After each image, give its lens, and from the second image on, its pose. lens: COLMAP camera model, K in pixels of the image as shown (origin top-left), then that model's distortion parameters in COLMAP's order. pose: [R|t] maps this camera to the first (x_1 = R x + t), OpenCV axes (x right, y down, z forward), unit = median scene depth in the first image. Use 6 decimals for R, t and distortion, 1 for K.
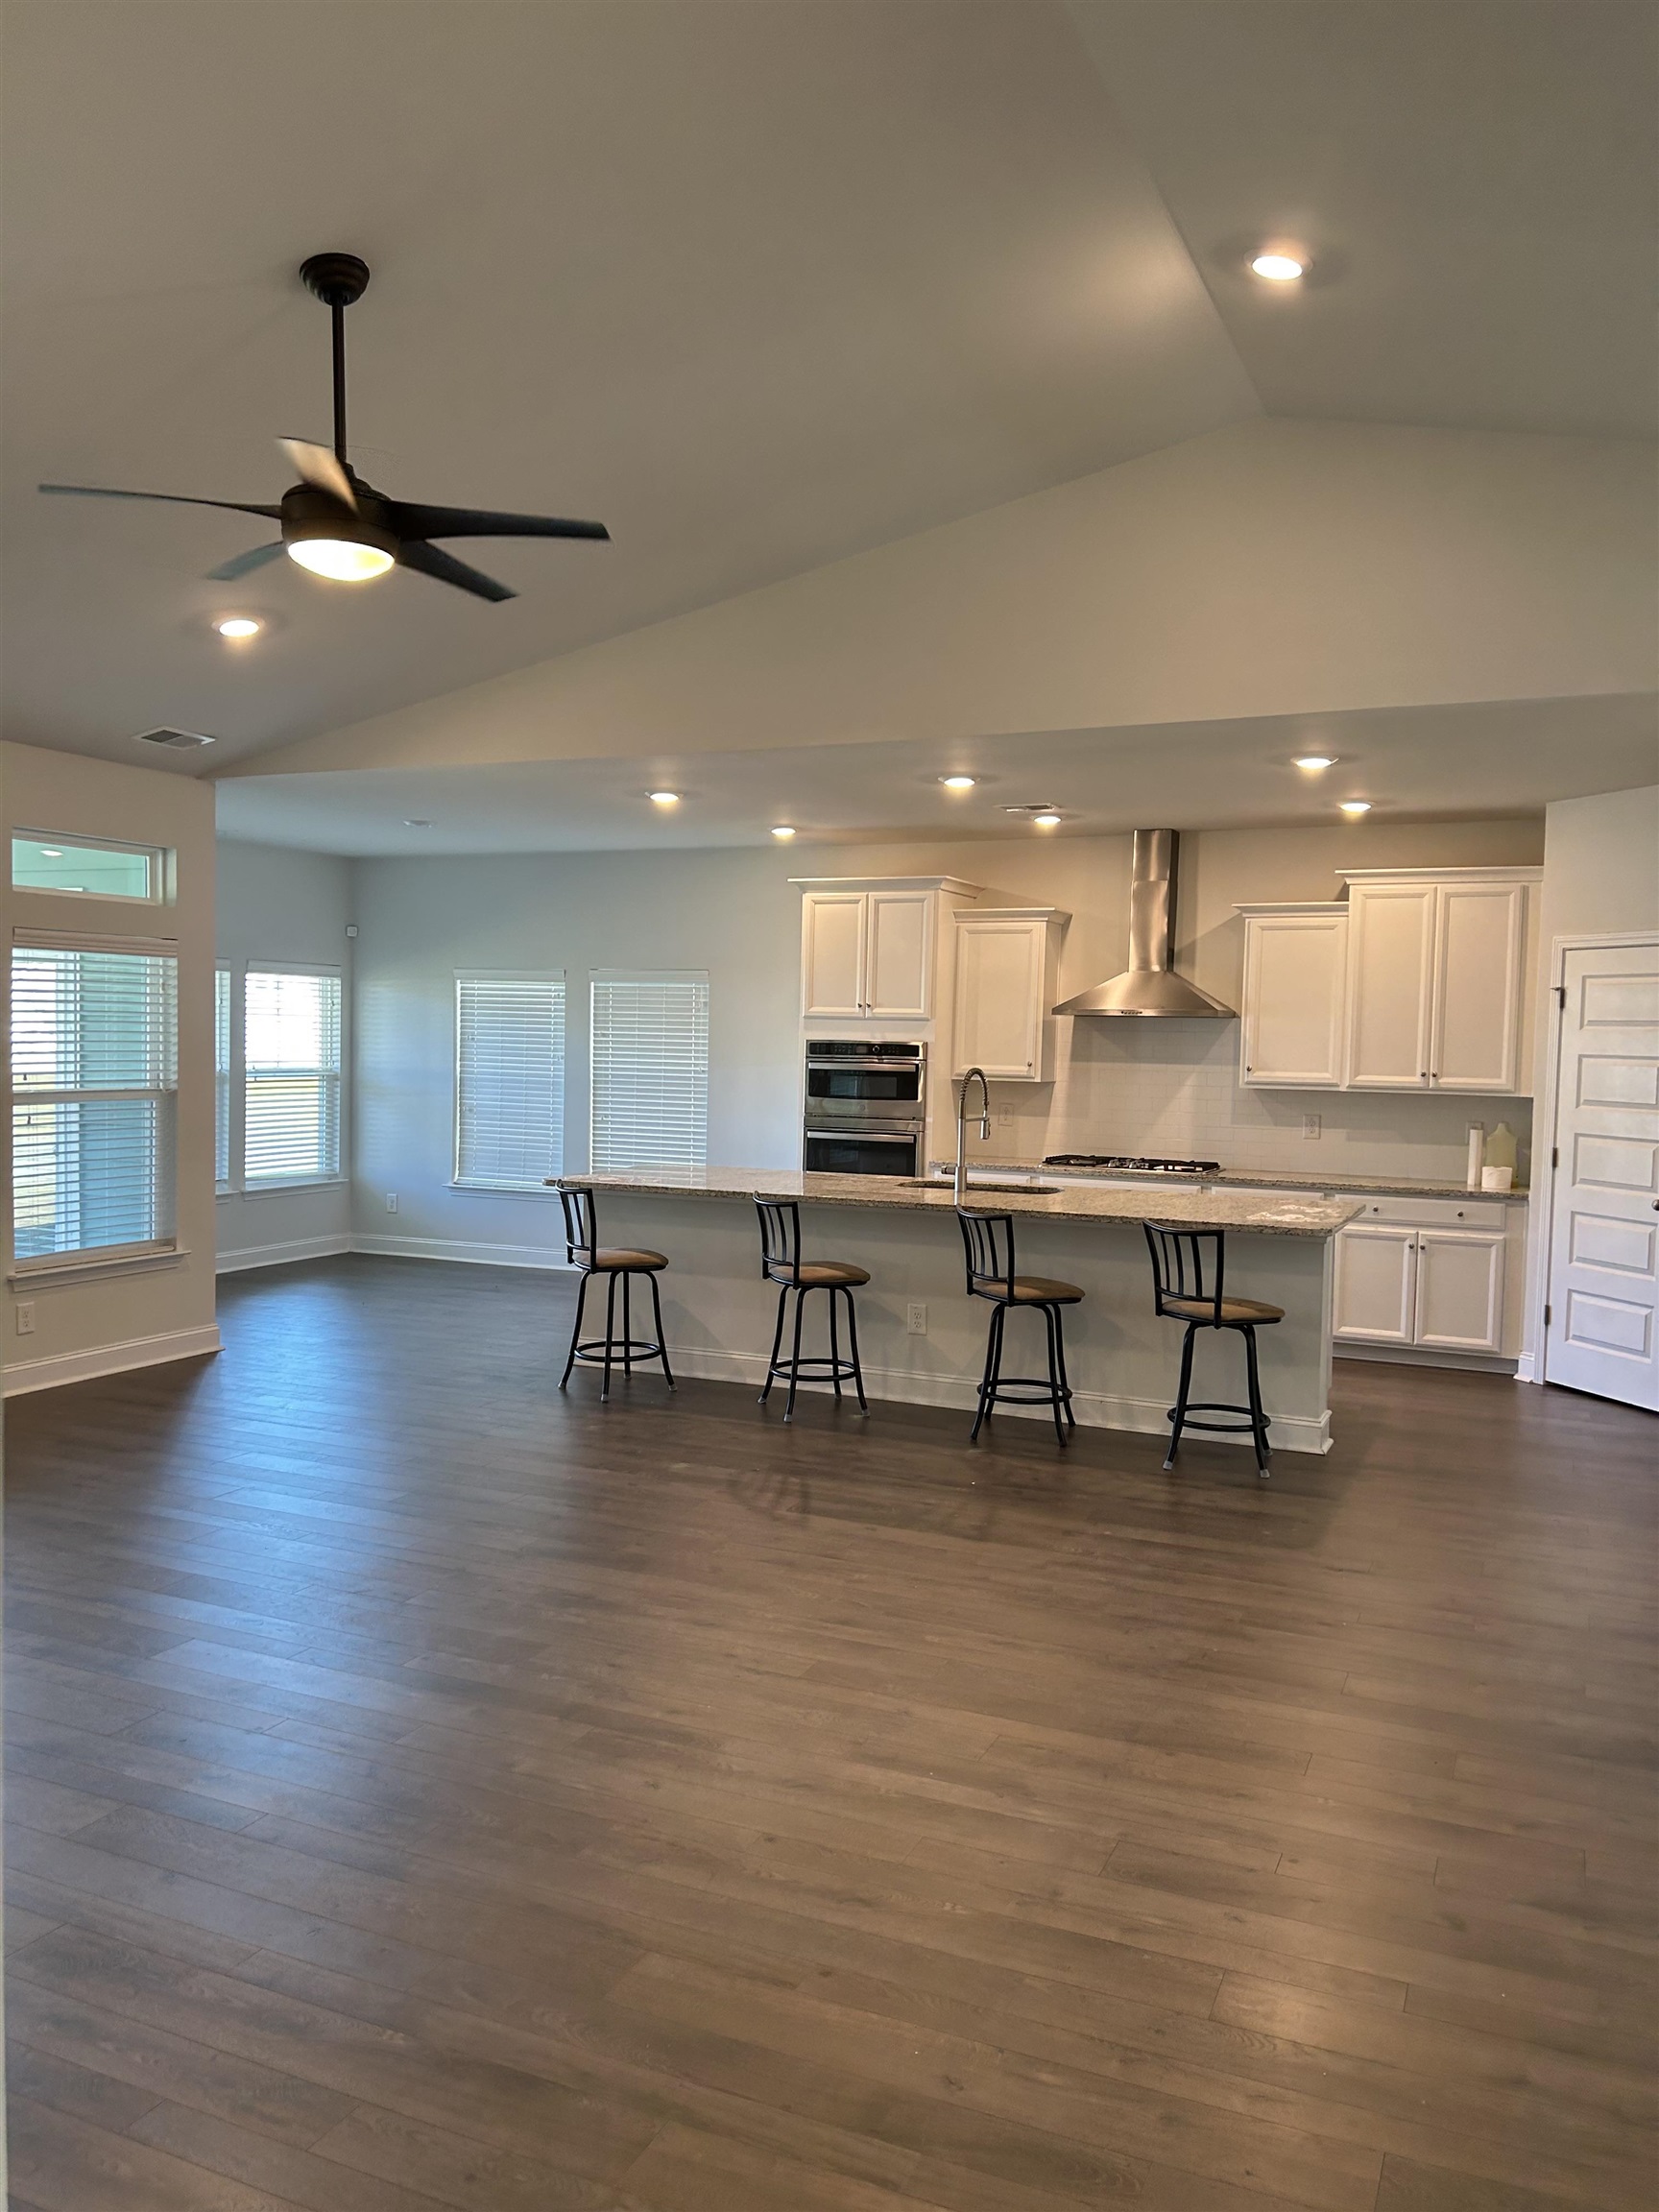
lens RADIAL K [[1646.6, 0, 874.6], [0, 1646.6, 1111.5], [0, 0, 1]] dist [0.006285, -0.002187]
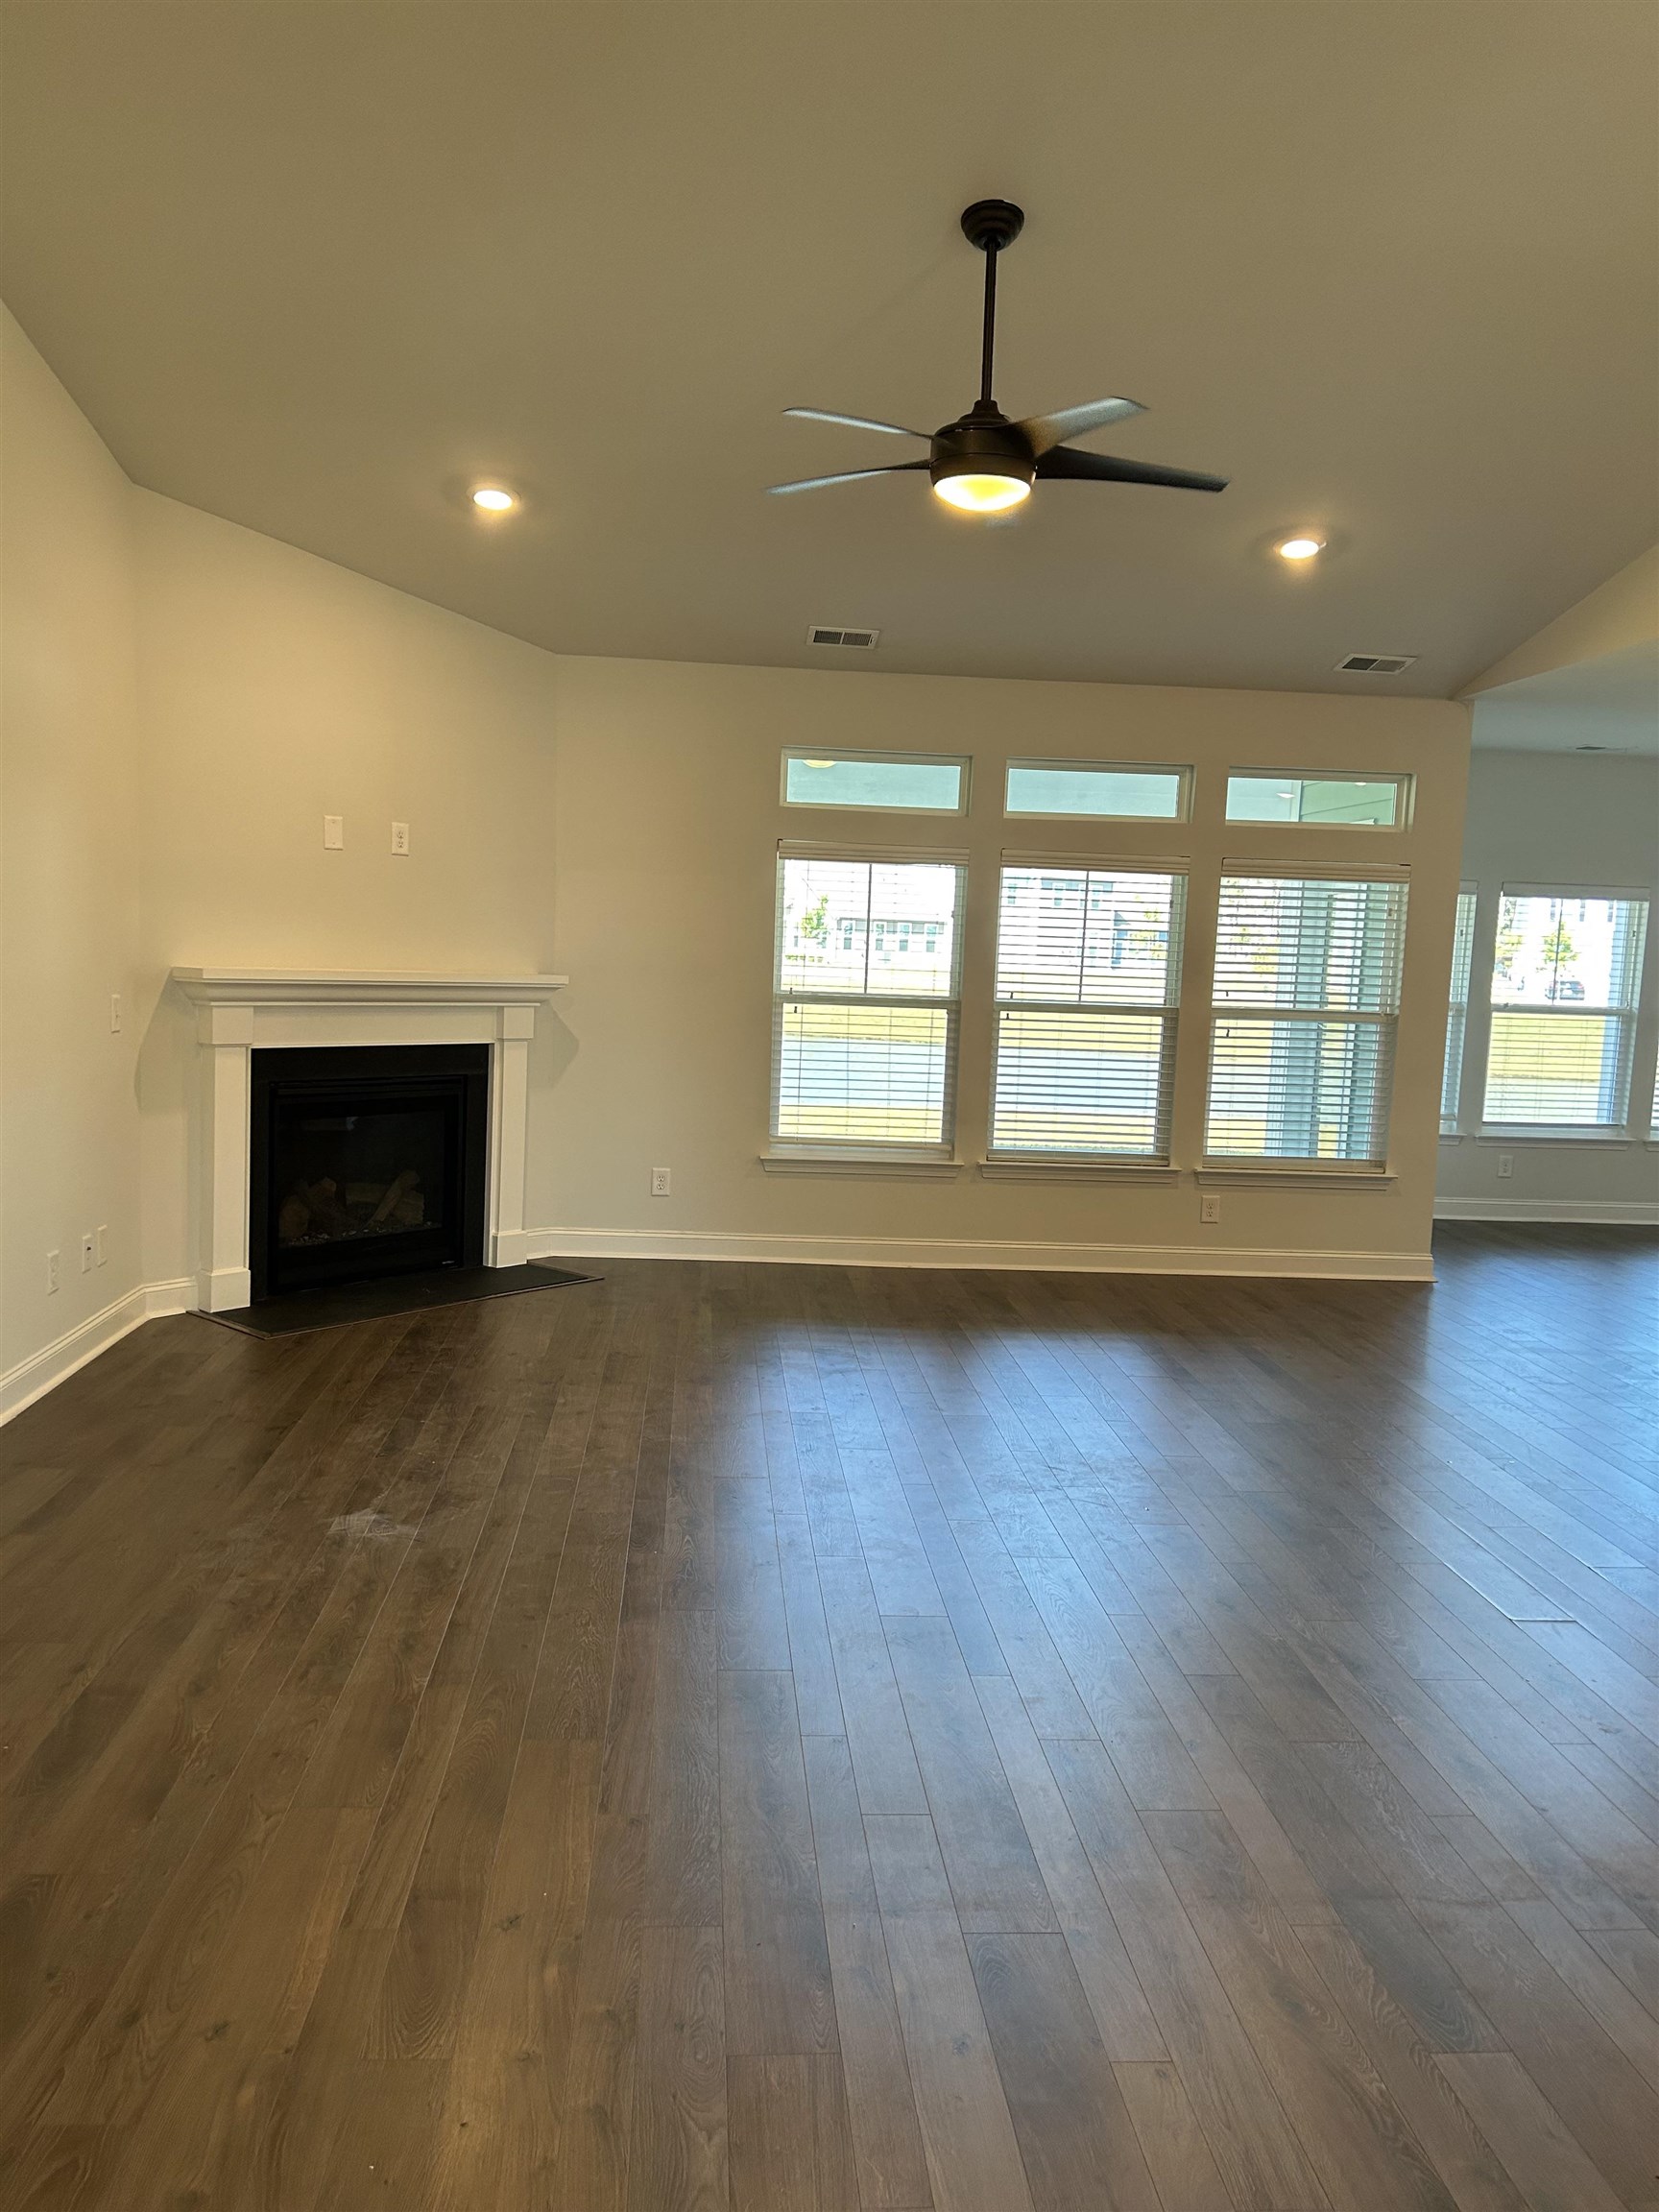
lens RADIAL K [[1675.4, 0, 829.5], [0, 1675.4, 1106.0], [0, 0, 1]] dist [-0.001880, -0.004215]
pose [[0.462388, 0.087244, -0.882375, 0.353728], [-0.067619, 0.995719, 0.063016, 0.001292], [0.884096, 0.030527, 0.466308, 0.234699]]
